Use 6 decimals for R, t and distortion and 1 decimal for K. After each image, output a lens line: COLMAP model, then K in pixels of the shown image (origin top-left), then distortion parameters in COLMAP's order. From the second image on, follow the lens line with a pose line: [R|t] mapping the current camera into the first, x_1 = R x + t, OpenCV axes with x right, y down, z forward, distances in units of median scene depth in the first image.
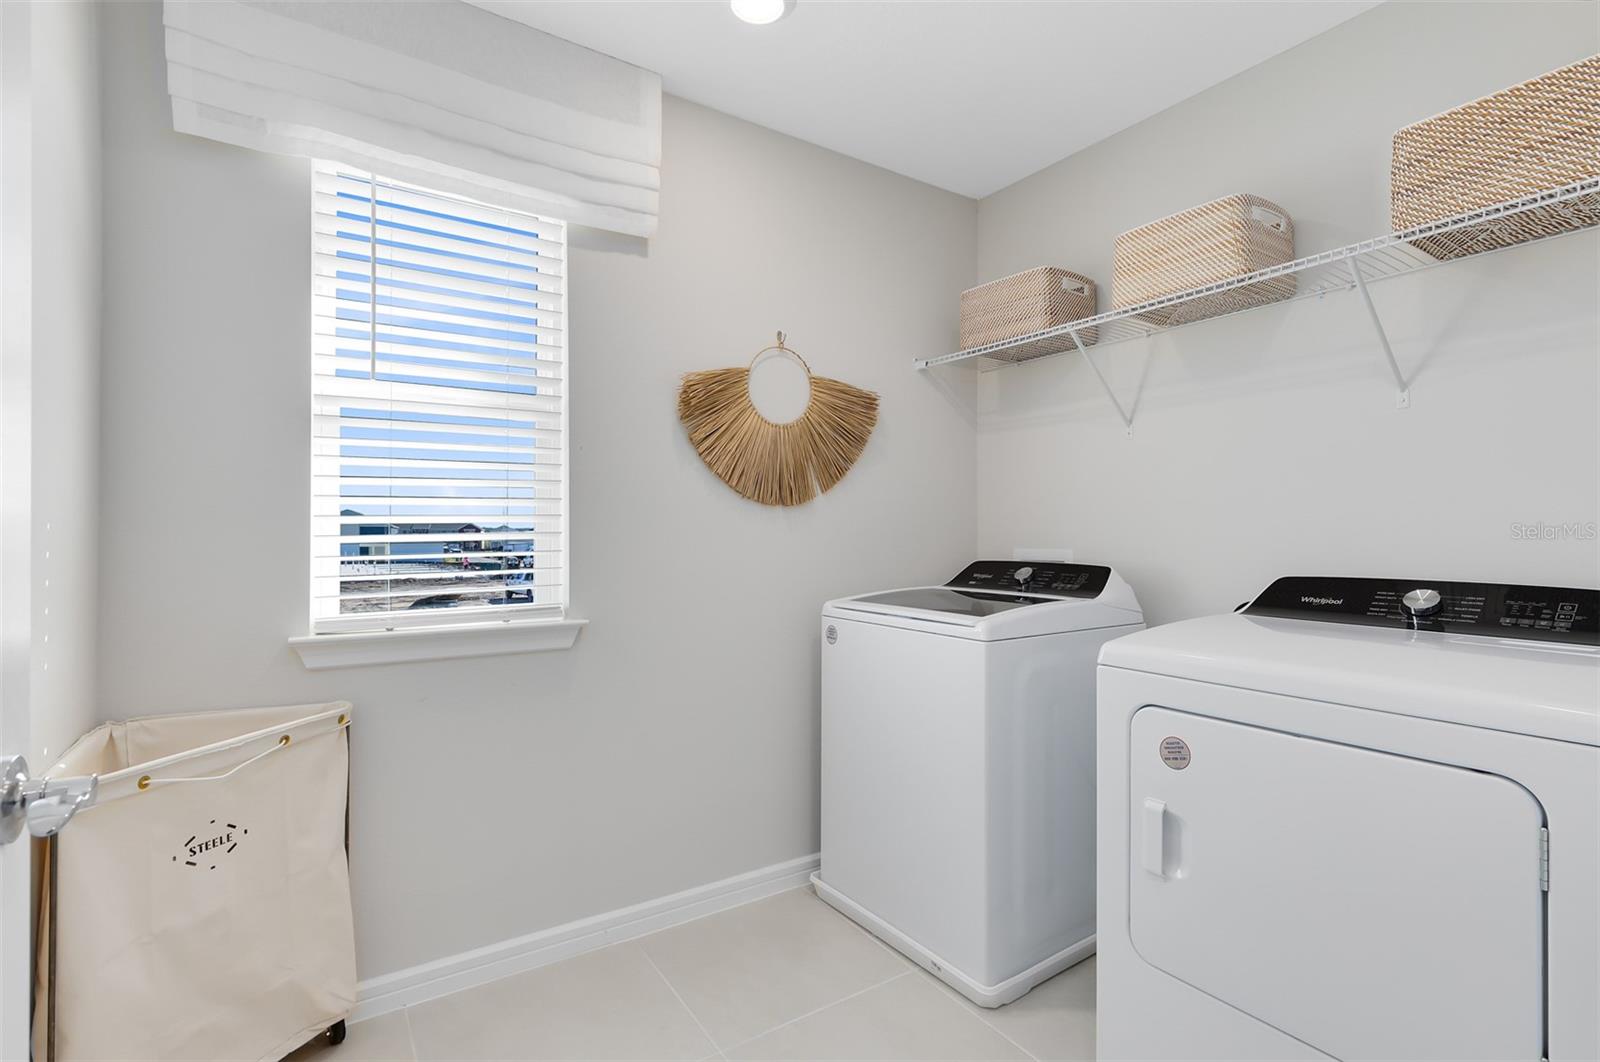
lens RADIAL K [[722.4, 0, 805.6], [0, 722.4, 537.5], [0, 0, 1]] dist [0.003752, -0.000552]
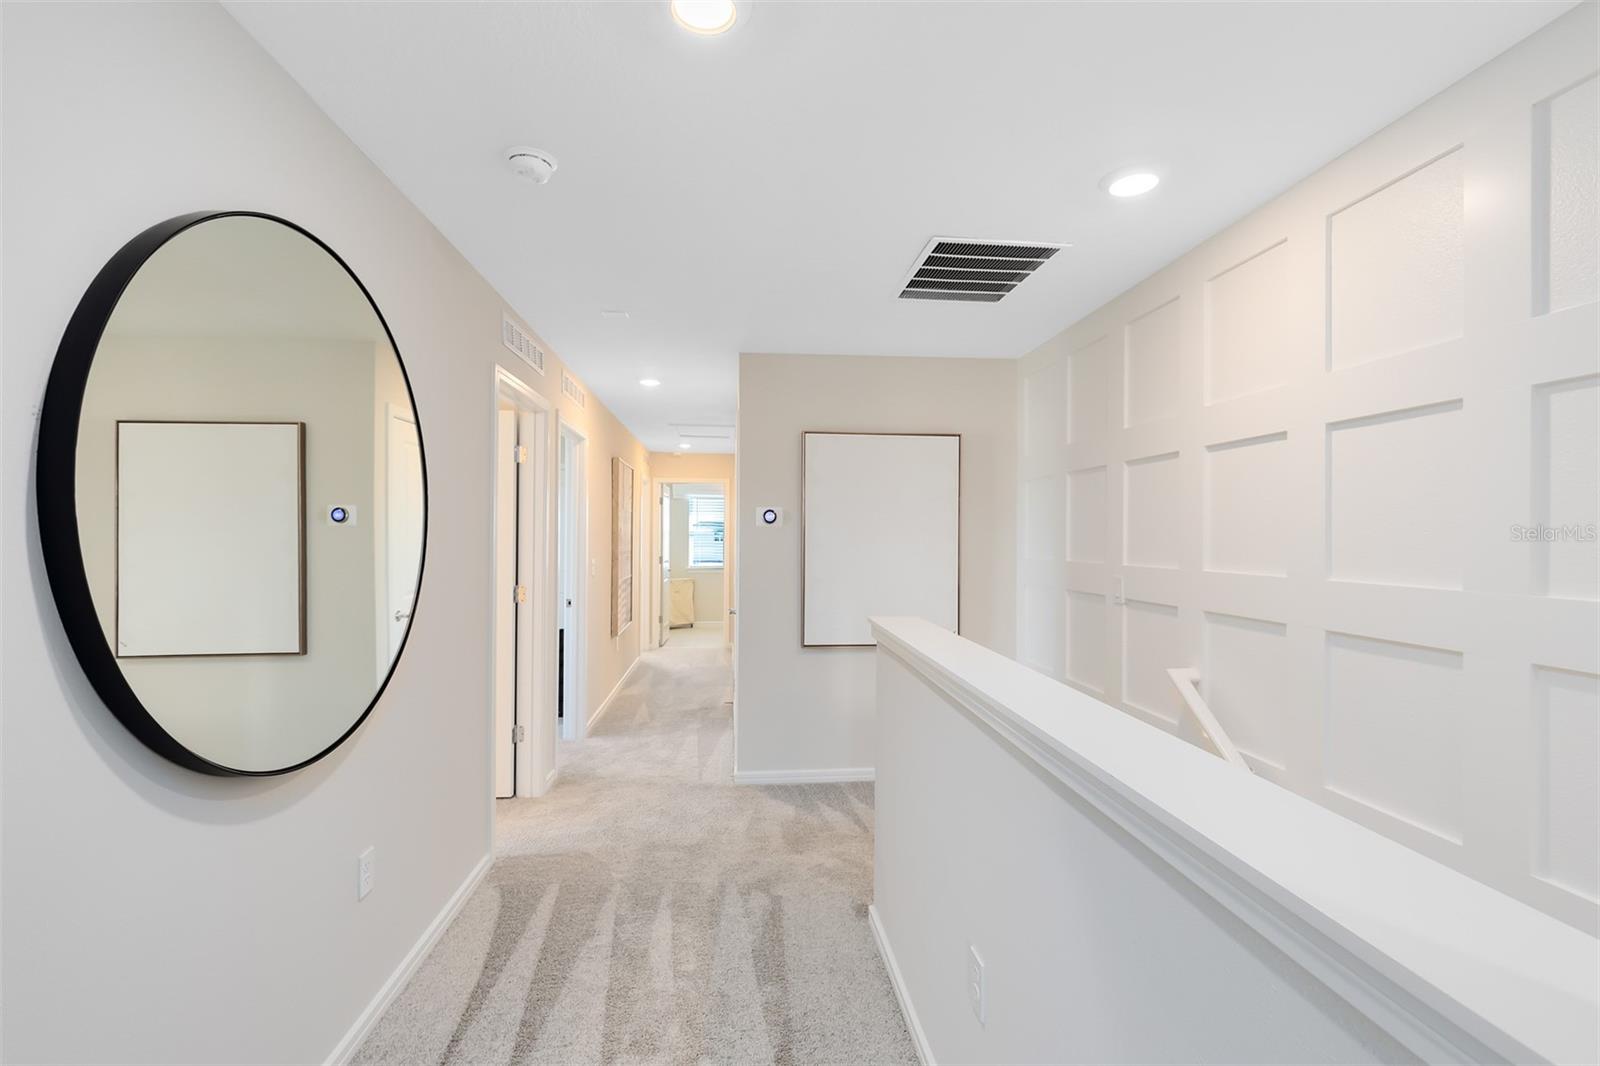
lens RADIAL K [[722.4, 0, 801.2], [0, 722.4, 535.5], [0, 0, 1]] dist [0.003752, -0.000552]
pose [[0.900776, 0.001192, -0.434282, 2.533052], [-0.000716, 0.999999, 0.001259, -0.116705], [0.434283, -0.000823, 0.900776, -3.667951]]
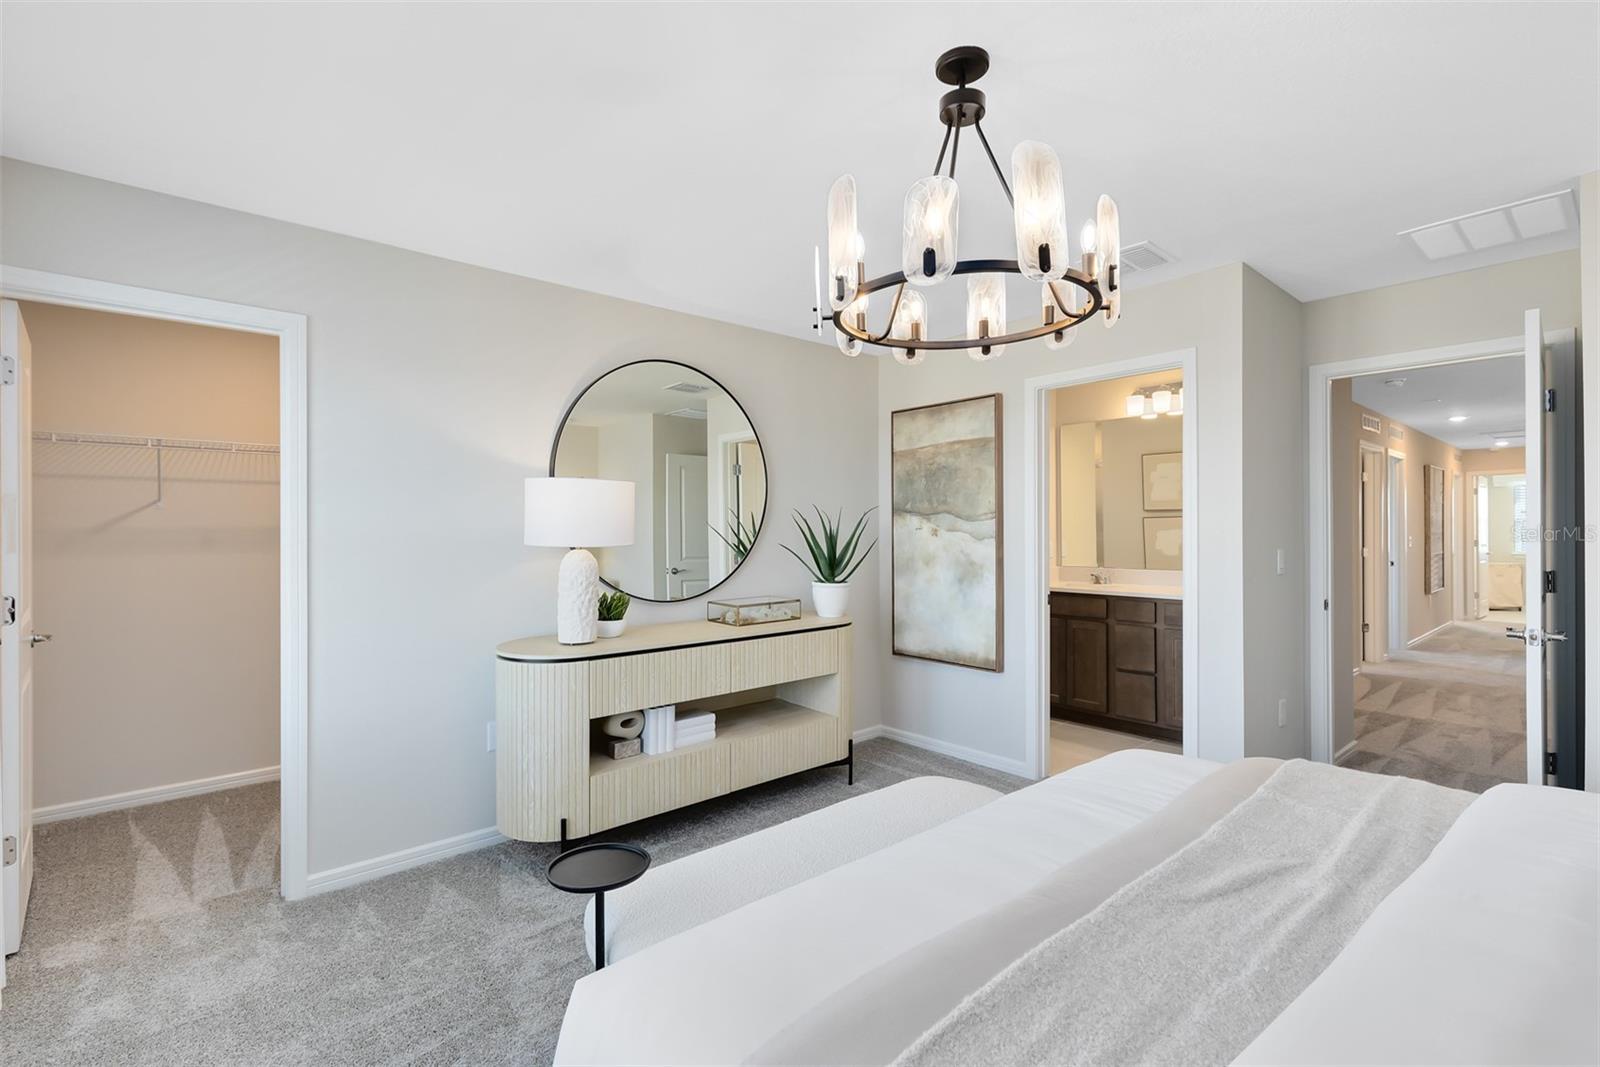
lens RADIAL K [[722.4, 0, 796.2], [0, 722.4, 535.6], [0, 0, 1]] dist [0.003752, -0.000552]
pose [[0.163489, -0.003380, -0.986539, 4.115995], [0.013686, 0.999906, -0.001158, -0.073470], [0.986450, -0.013312, 0.163520, -5.647247]]
